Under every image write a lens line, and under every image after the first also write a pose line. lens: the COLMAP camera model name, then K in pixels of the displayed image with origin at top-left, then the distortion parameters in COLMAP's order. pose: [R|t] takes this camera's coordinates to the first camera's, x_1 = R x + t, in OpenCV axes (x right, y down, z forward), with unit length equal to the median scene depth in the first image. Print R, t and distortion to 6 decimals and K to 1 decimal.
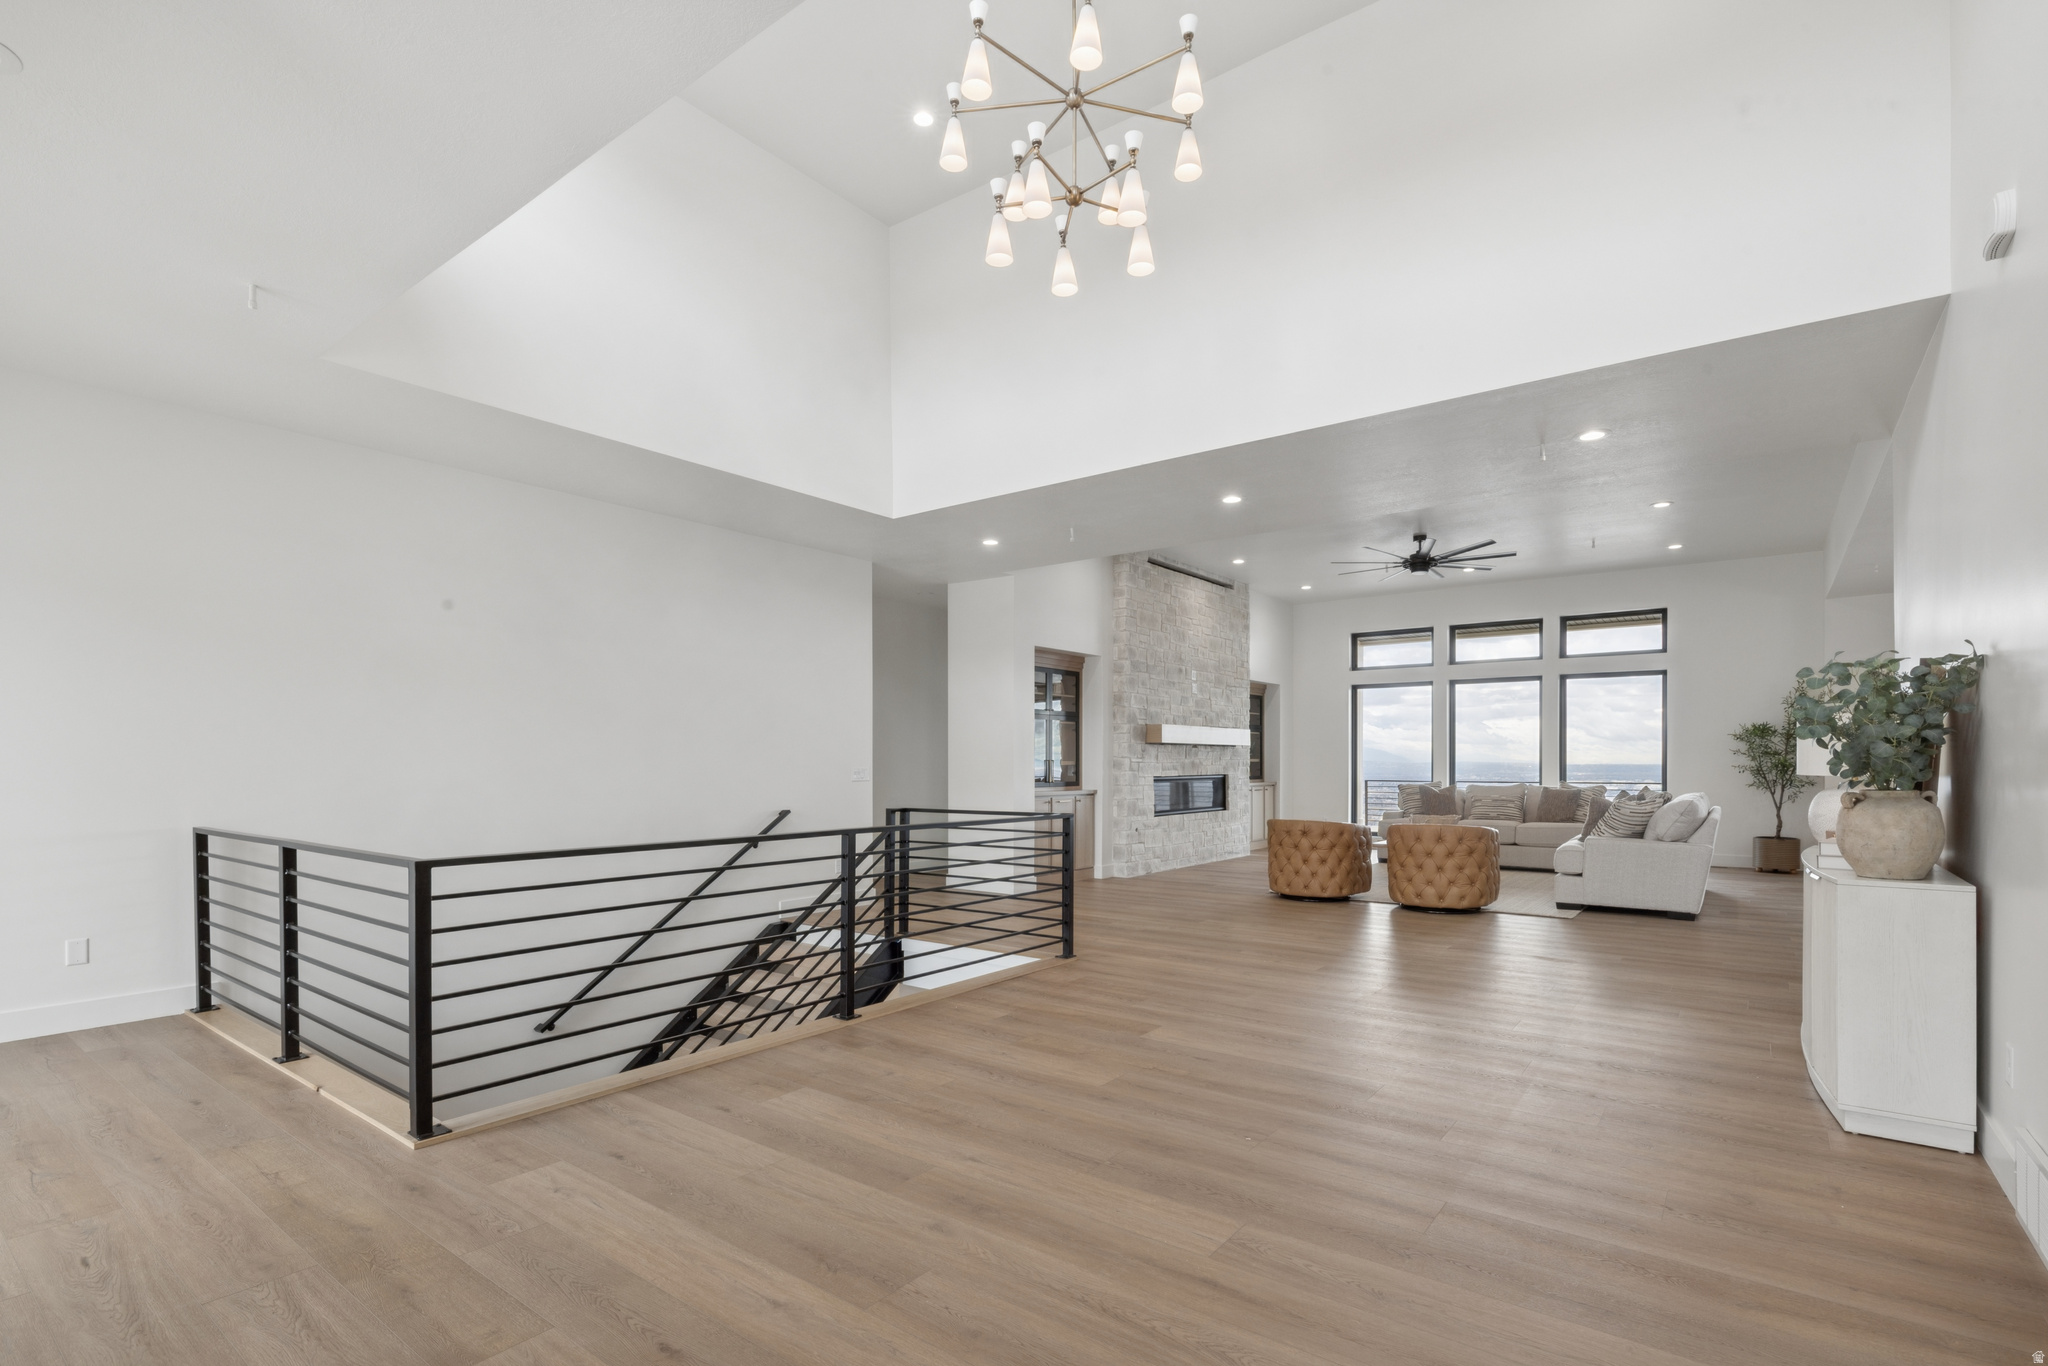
lens RADIAL K [[949.6, 0, 1037.4], [0, 949.6, 759.7], [0, 0, 1]] dist [-0.001024, -0.000154]
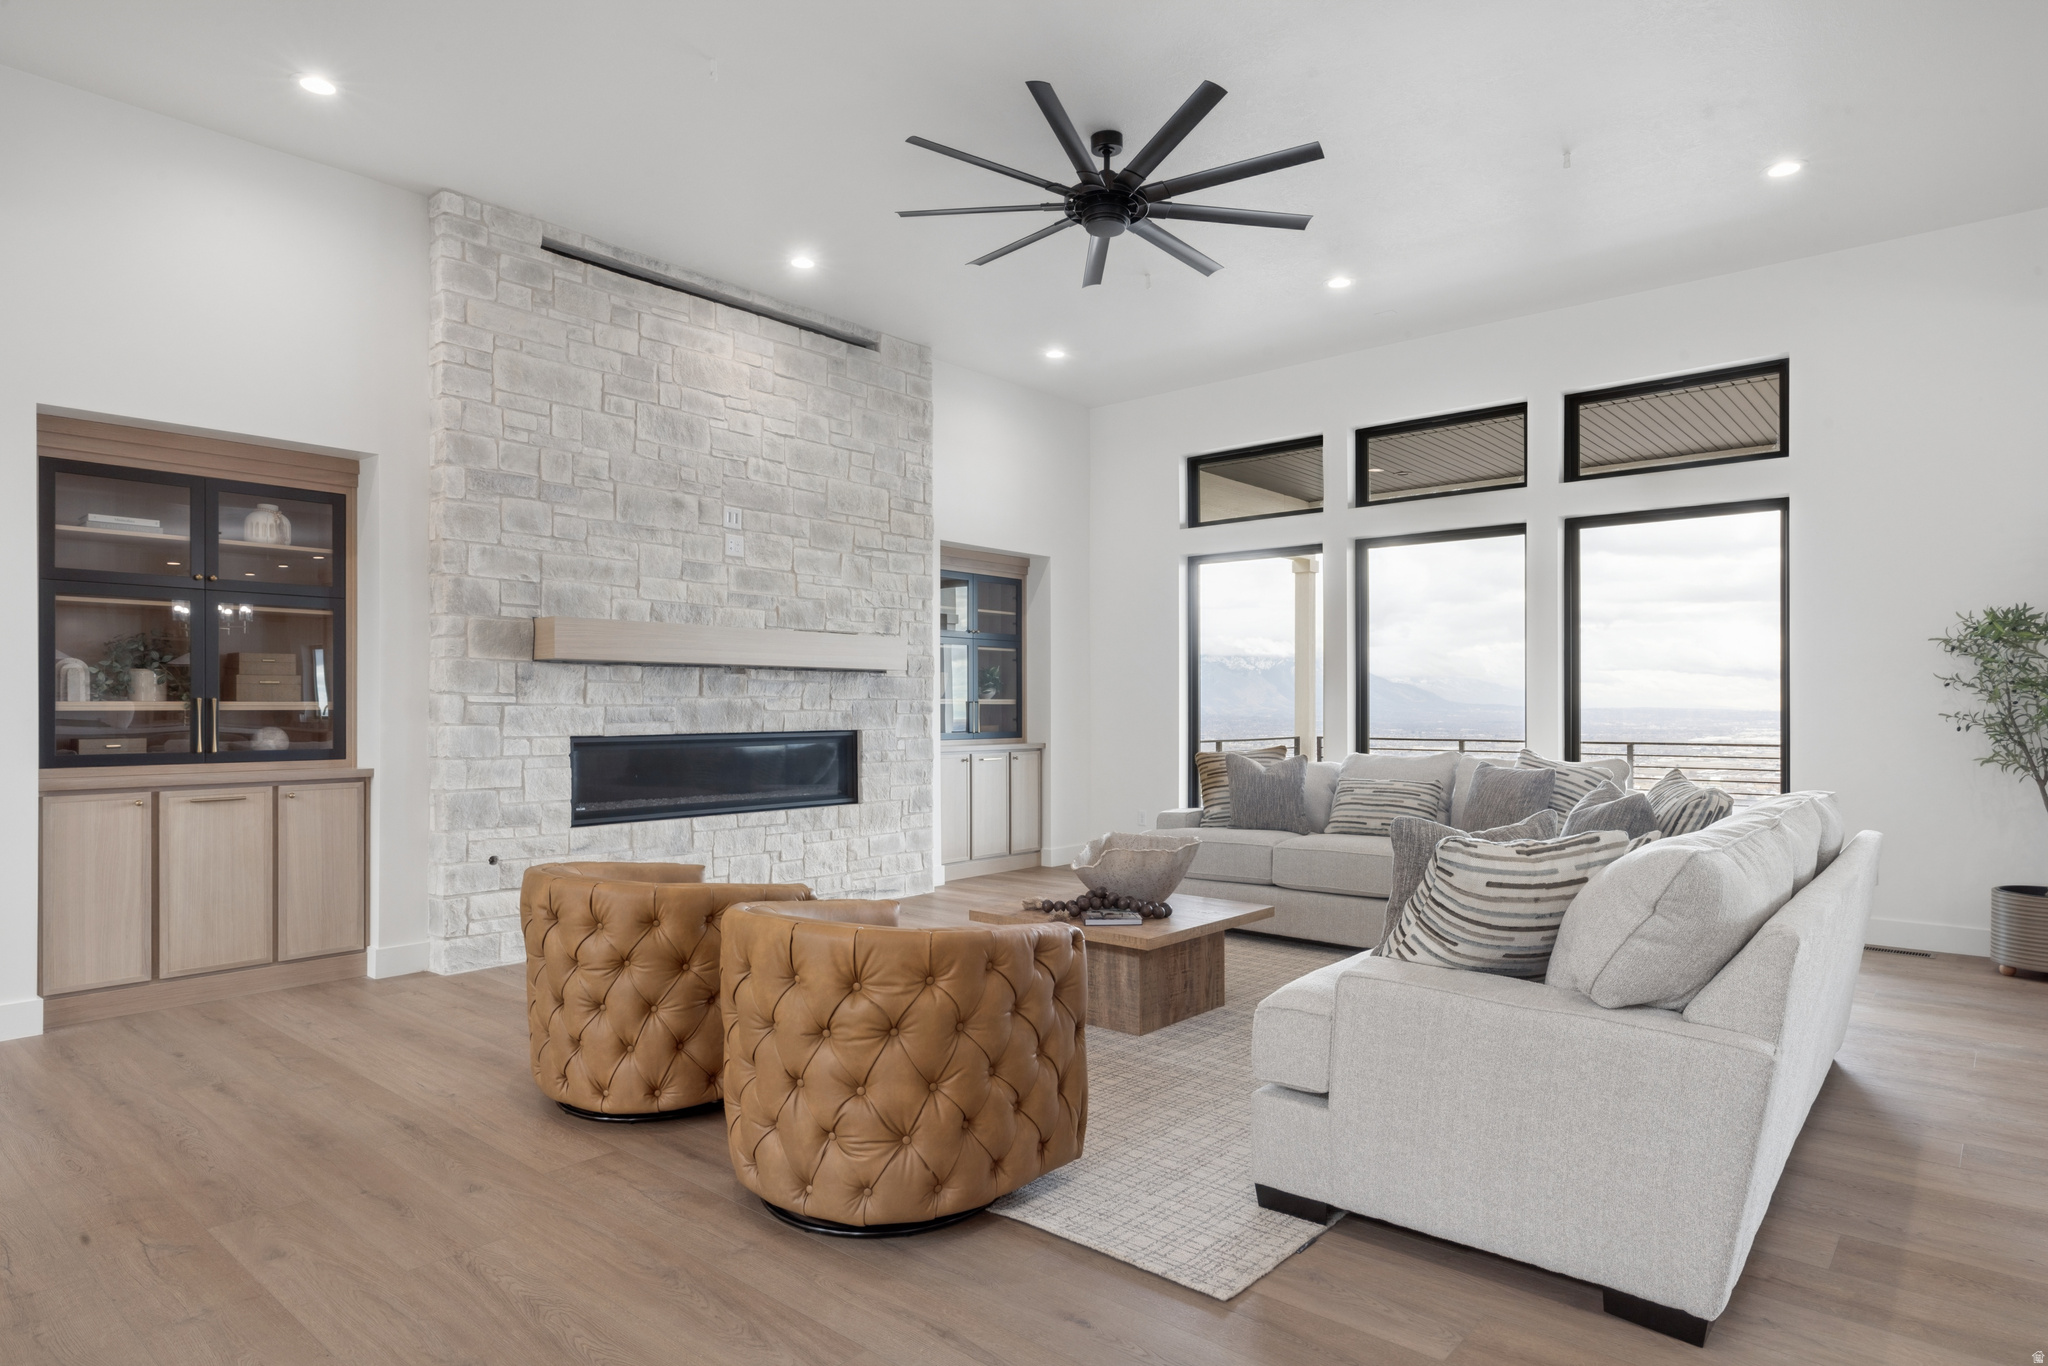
lens RADIAL K [[1164.6, 0, 1022.9], [0, 1164.6, 692.6], [0, 0, 1]] dist [0.002606, -0.000352]
pose [[0.998124, 0.000164, -0.061226, 0.369108], [-0.000683, 0.999964, -0.008455, 0.001887], [0.061222, 0.008481, 0.998088, 0.473220]]
